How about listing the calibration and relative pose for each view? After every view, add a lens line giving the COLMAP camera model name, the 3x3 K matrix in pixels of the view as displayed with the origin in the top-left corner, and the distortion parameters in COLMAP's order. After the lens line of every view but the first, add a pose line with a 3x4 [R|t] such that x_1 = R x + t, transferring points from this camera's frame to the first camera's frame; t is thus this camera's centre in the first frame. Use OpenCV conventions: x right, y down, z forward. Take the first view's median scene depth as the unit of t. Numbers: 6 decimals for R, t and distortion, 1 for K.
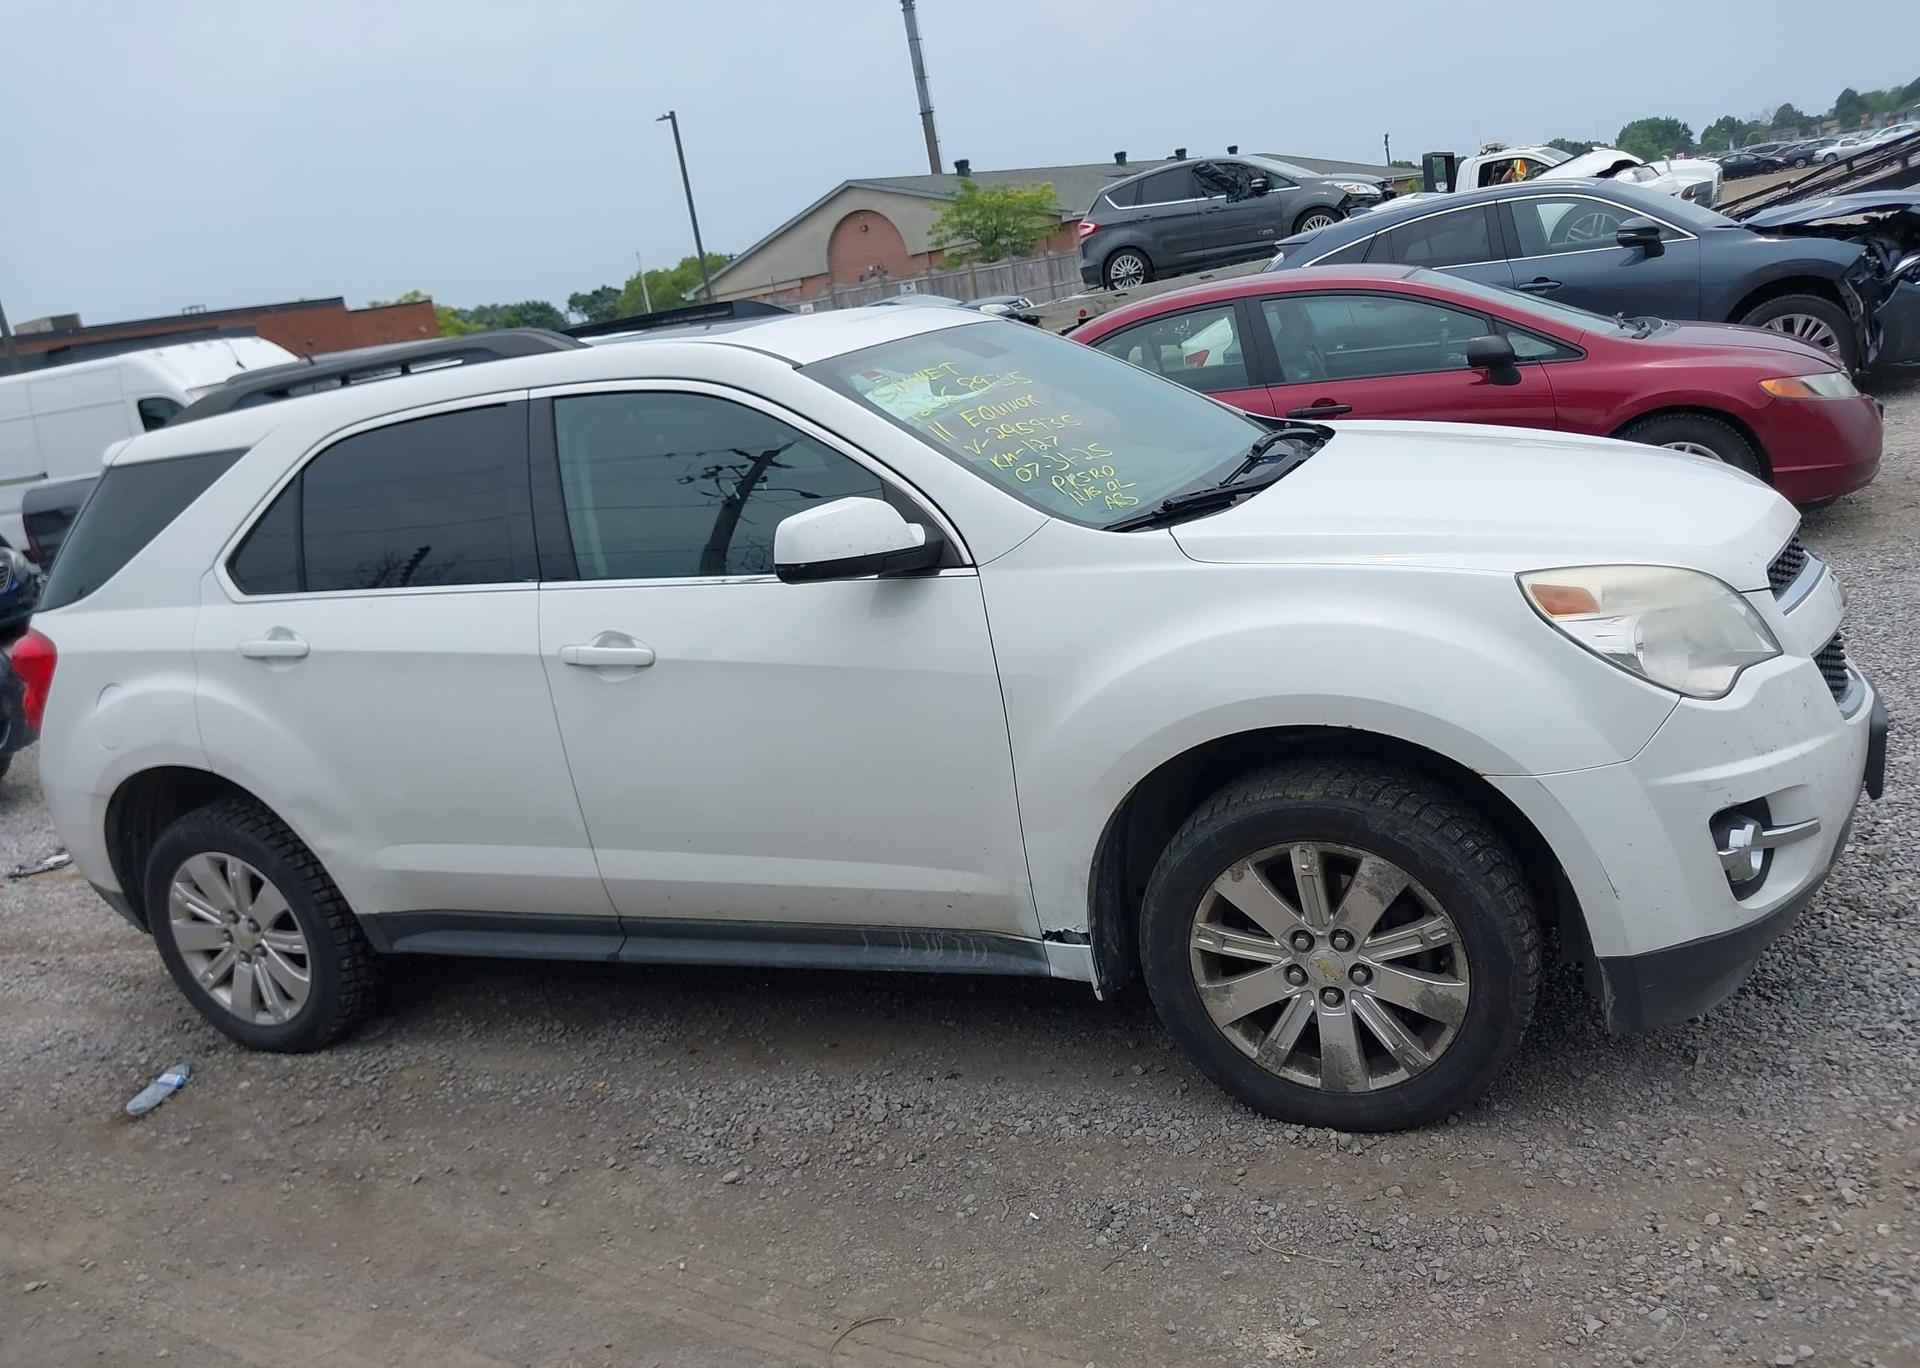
lens RADIAL K [[1535.3, 0, 947.3], [0, 1535.3, 678.8], [0, 0, 1]] dist [0.017068, -0.012654]
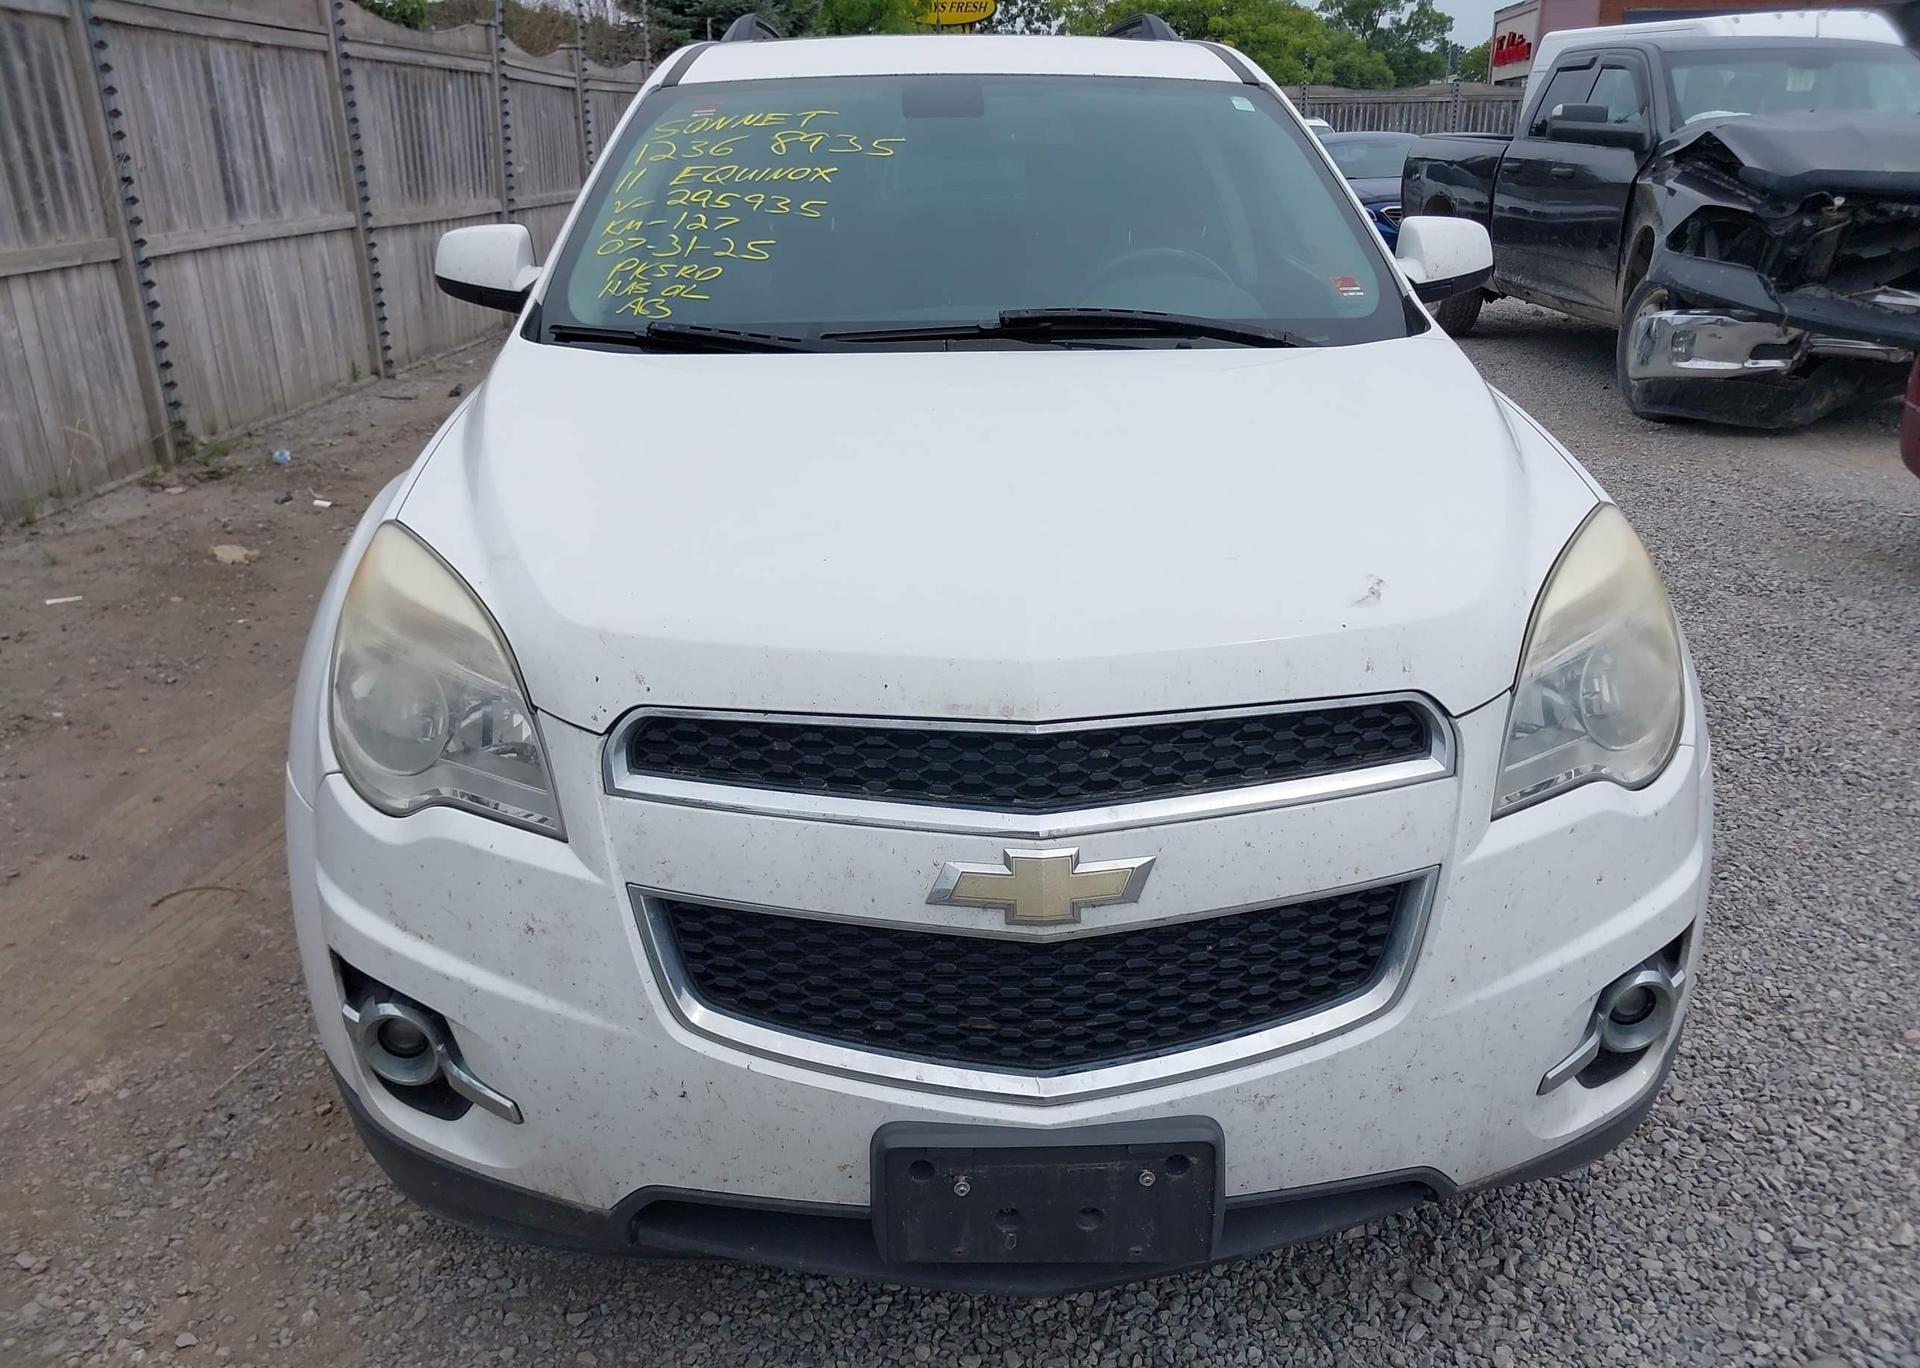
lens RADIAL K [[1535.3, 0, 992.4], [0, 1535.3, 719.9], [0, 0, 1]] dist [0.017068, -0.012654]
pose [[0.448553, 0.470251, -0.760042, 0.732360], [-0.288898, 0.881026, 0.374607, -0.226016], [0.845776, 0.051544, 0.531042, 0.589409]]
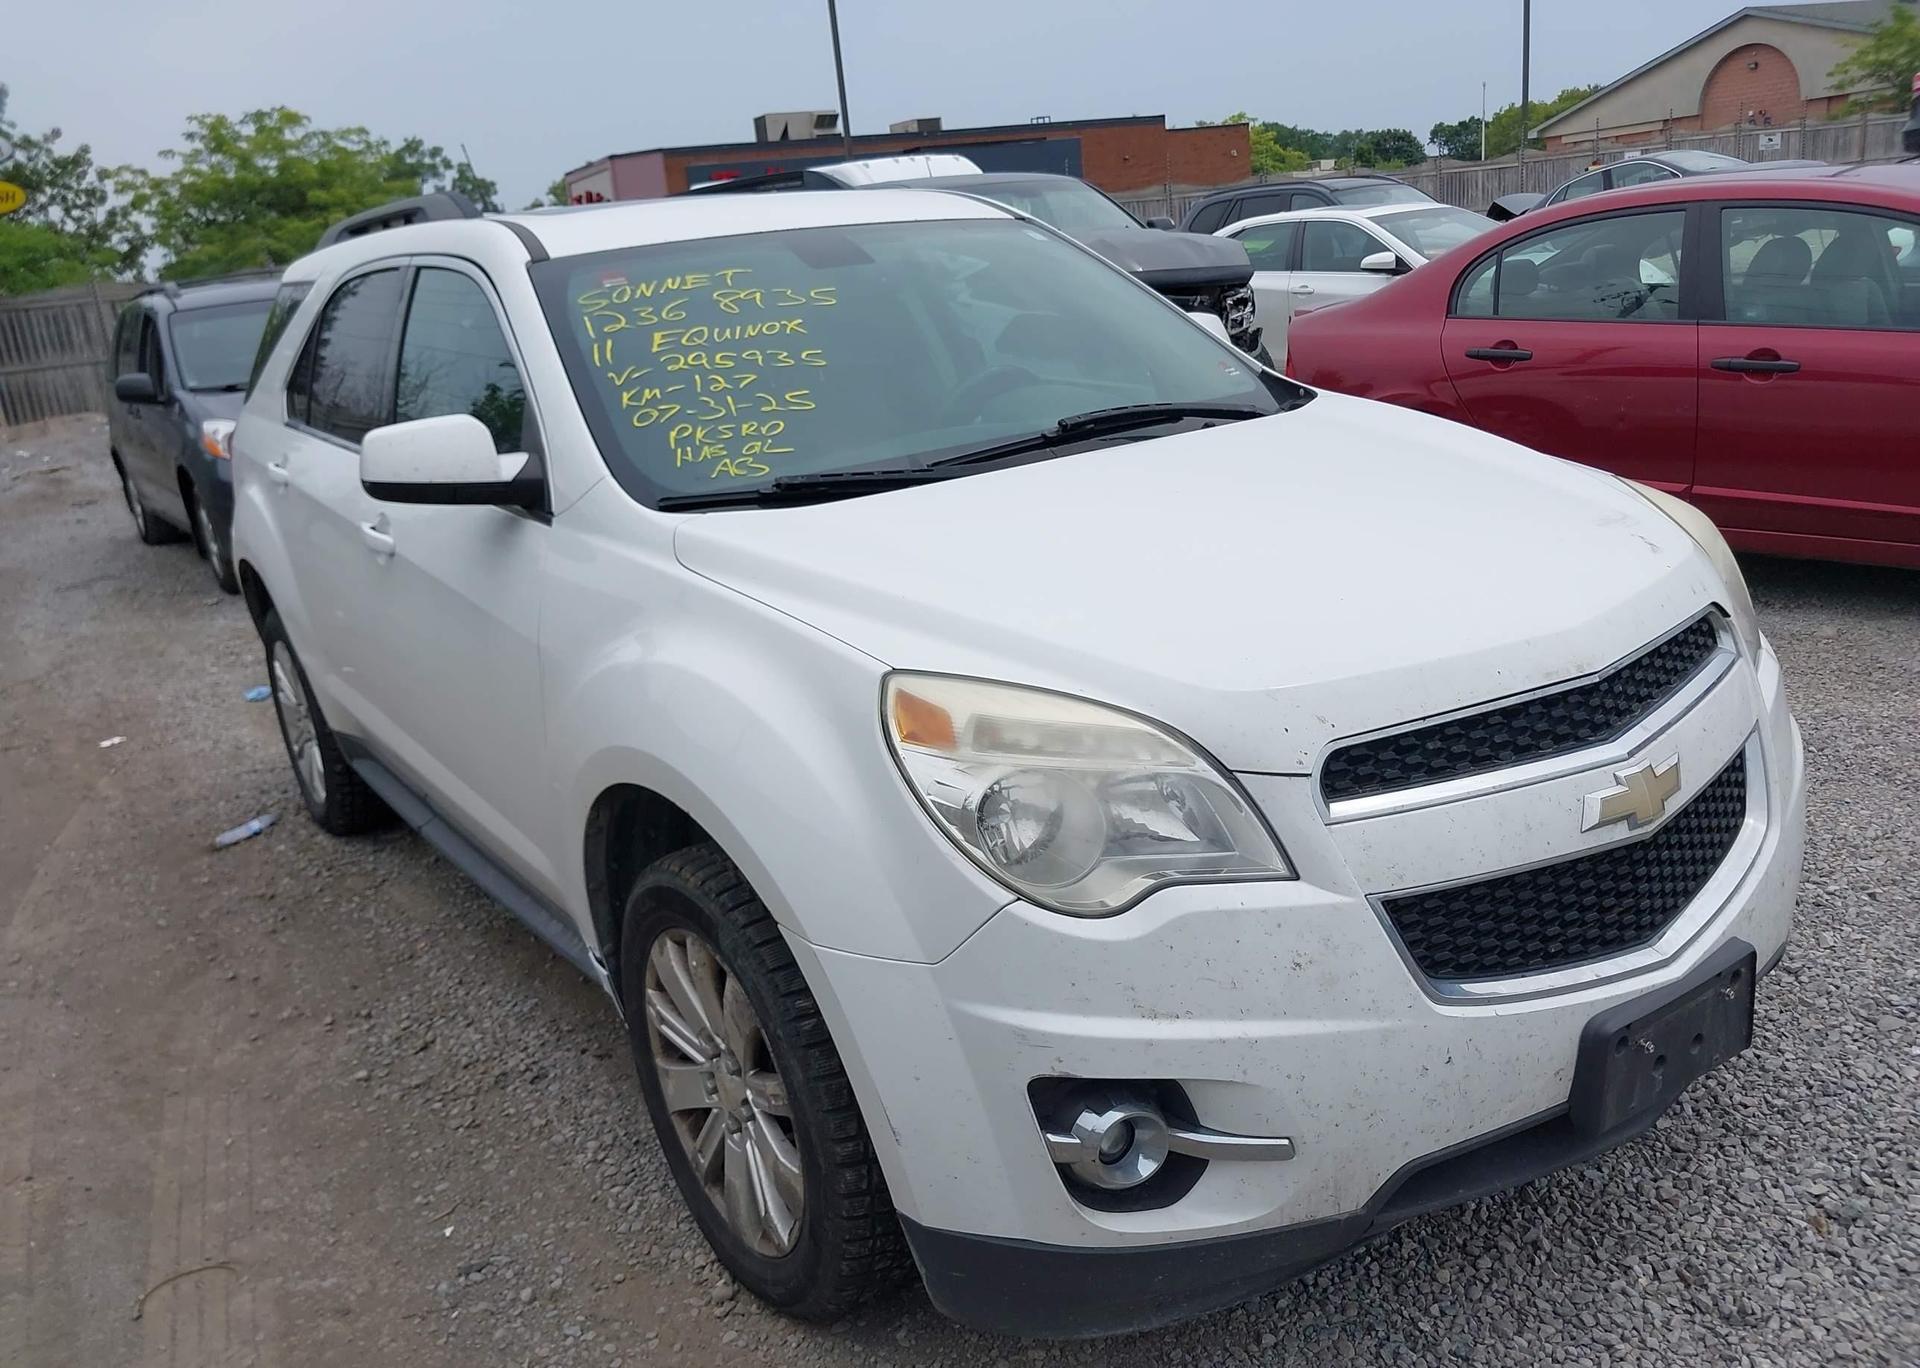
lens RADIAL K [[1535.3, 0, 976.4], [0, 1535.3, 681.6], [0, 0, 1]] dist [0.017068, -0.012654]
pose [[0.859496, 0.225179, -0.458869, 0.499577], [-0.175533, 0.973167, 0.148773, -0.119702], [0.480057, -0.047323, 0.875960, 0.269368]]
